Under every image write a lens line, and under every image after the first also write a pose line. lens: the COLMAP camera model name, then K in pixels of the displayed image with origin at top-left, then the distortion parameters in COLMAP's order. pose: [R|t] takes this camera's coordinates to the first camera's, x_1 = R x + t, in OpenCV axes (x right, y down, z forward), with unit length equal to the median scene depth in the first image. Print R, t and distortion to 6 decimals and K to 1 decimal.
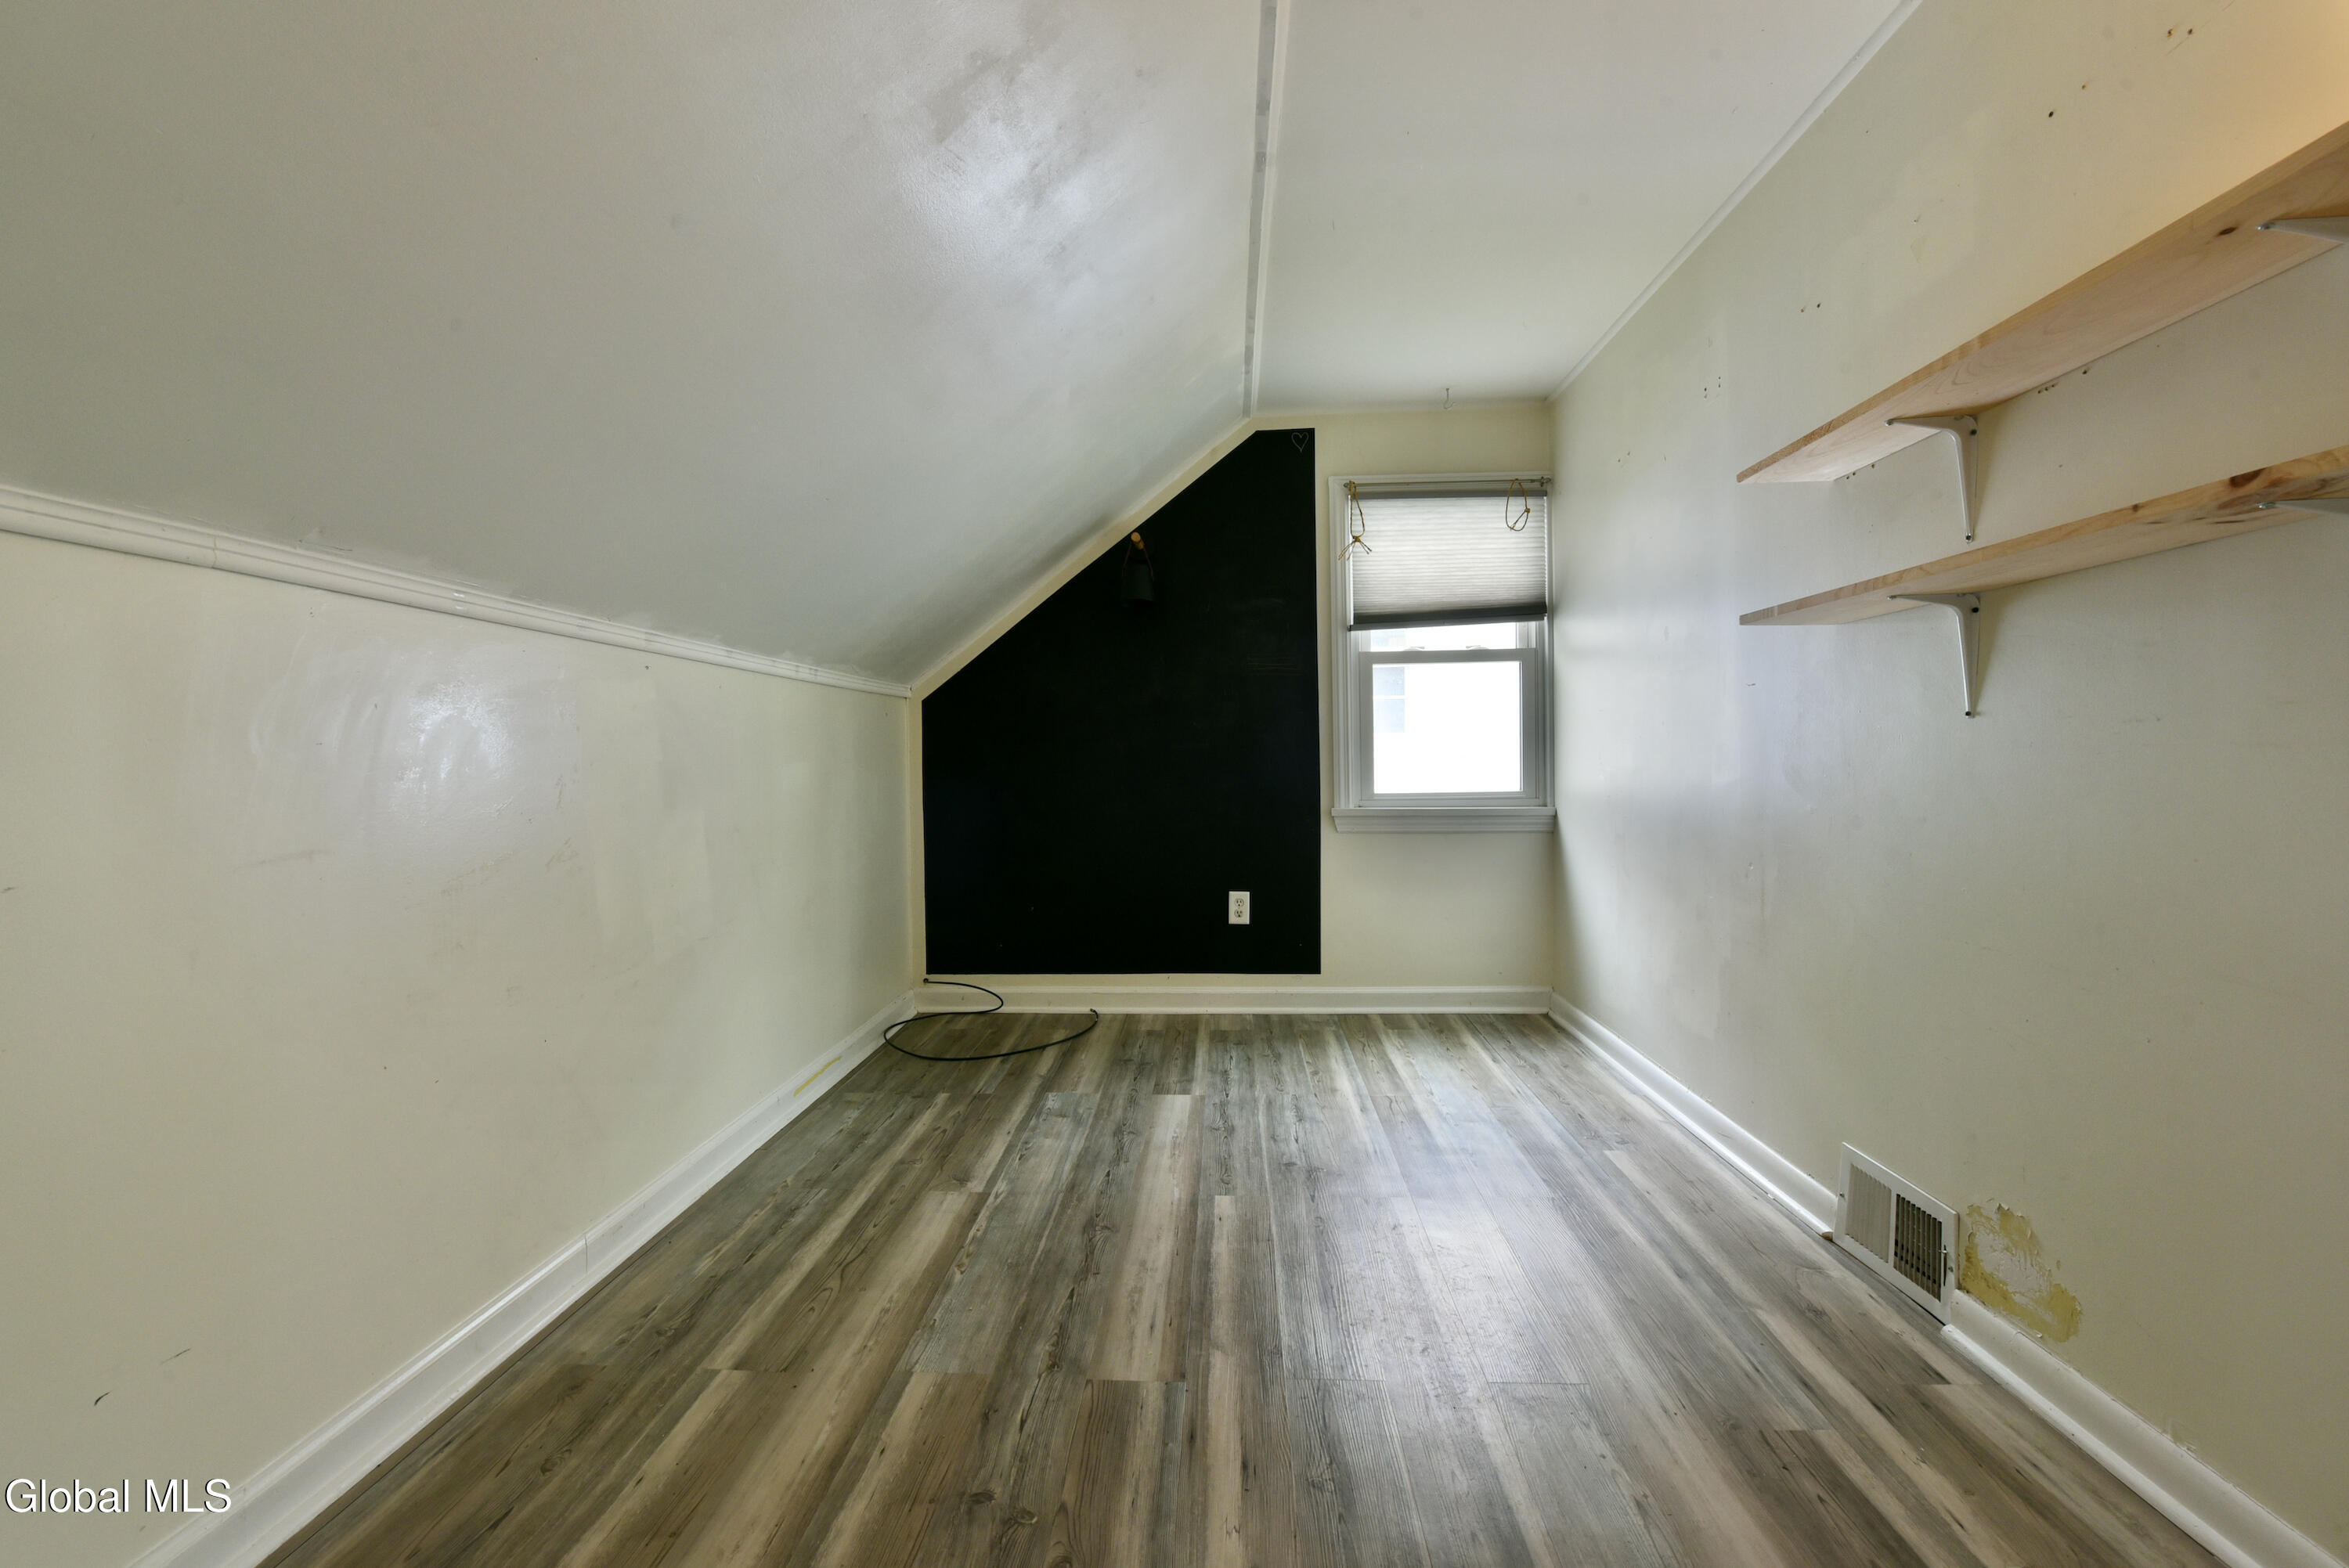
lens RADIAL K [[942.9, 0, 1174.5], [0, 942.9, 784.0], [0, 0, 1]] dist [-0.014064, -0.003459]
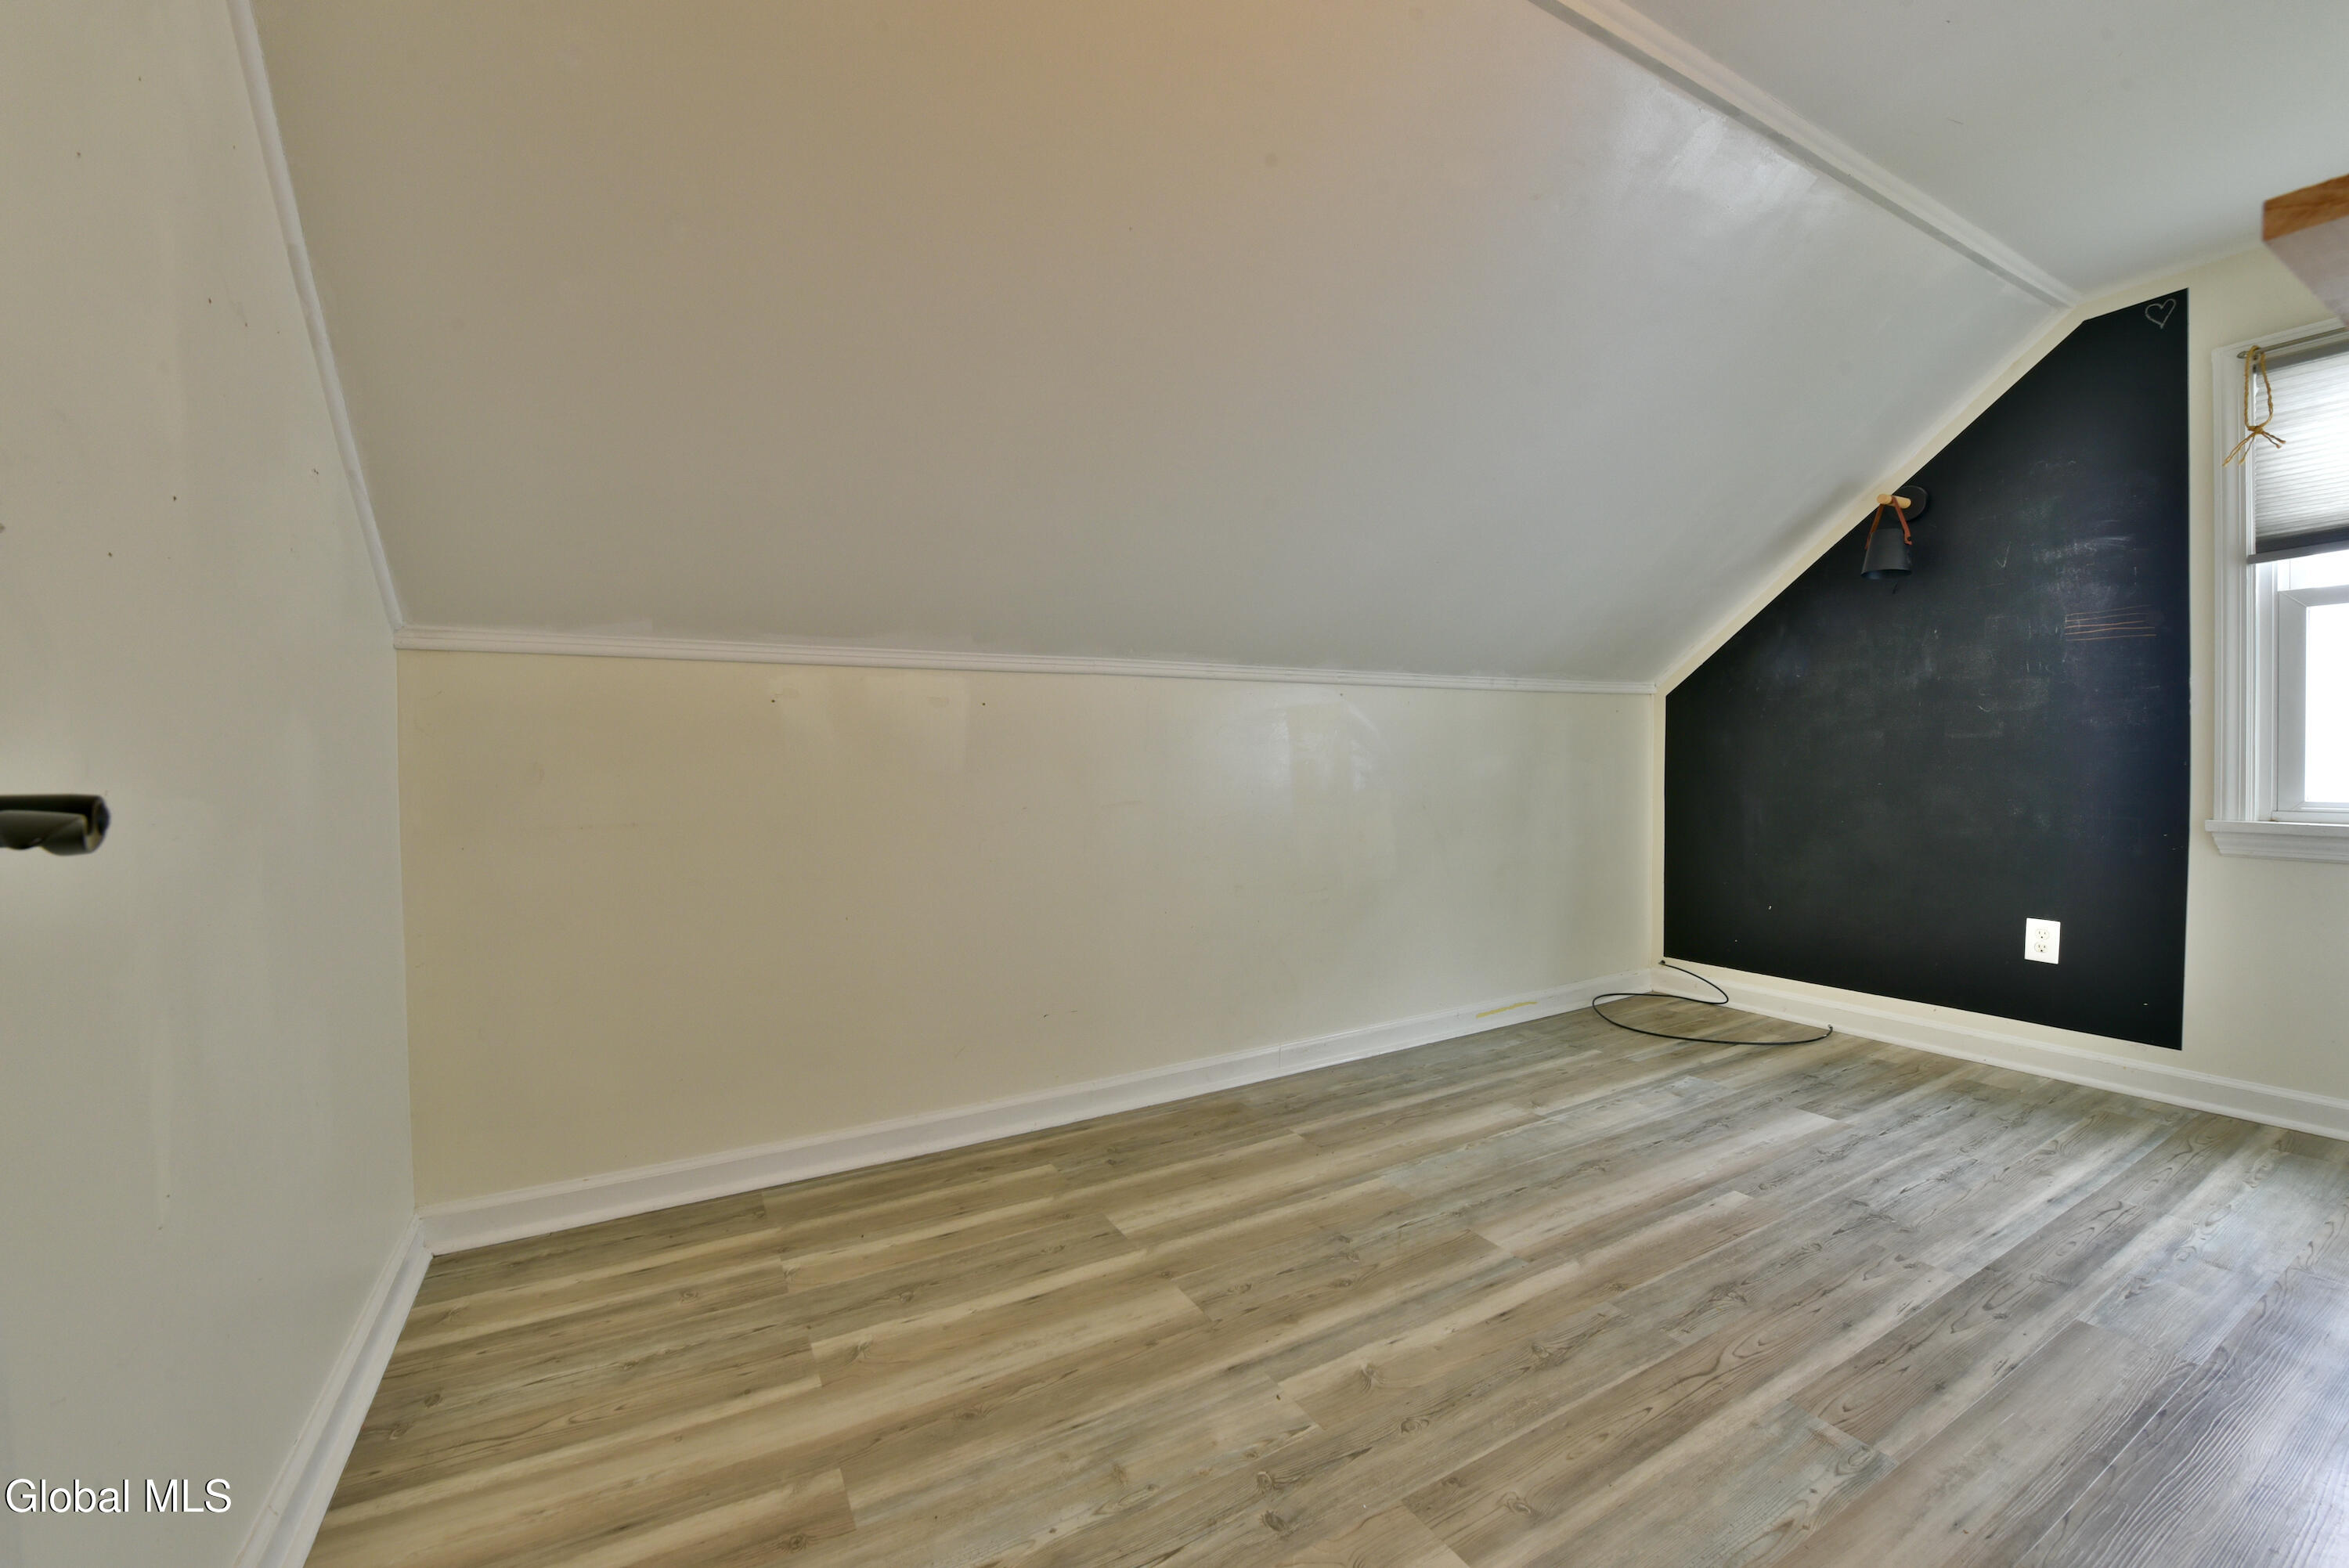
lens RADIAL K [[942.9, 0, 1174.5], [0, 942.9, 784.0], [0, 0, 1]] dist [-0.014064, -0.003459]
pose [[0.534164, 0.025568, -0.844994, 0.448693], [-0.015005, 0.999672, 0.020763, -0.005714], [0.845248, 0.001588, 0.534372, -0.030300]]
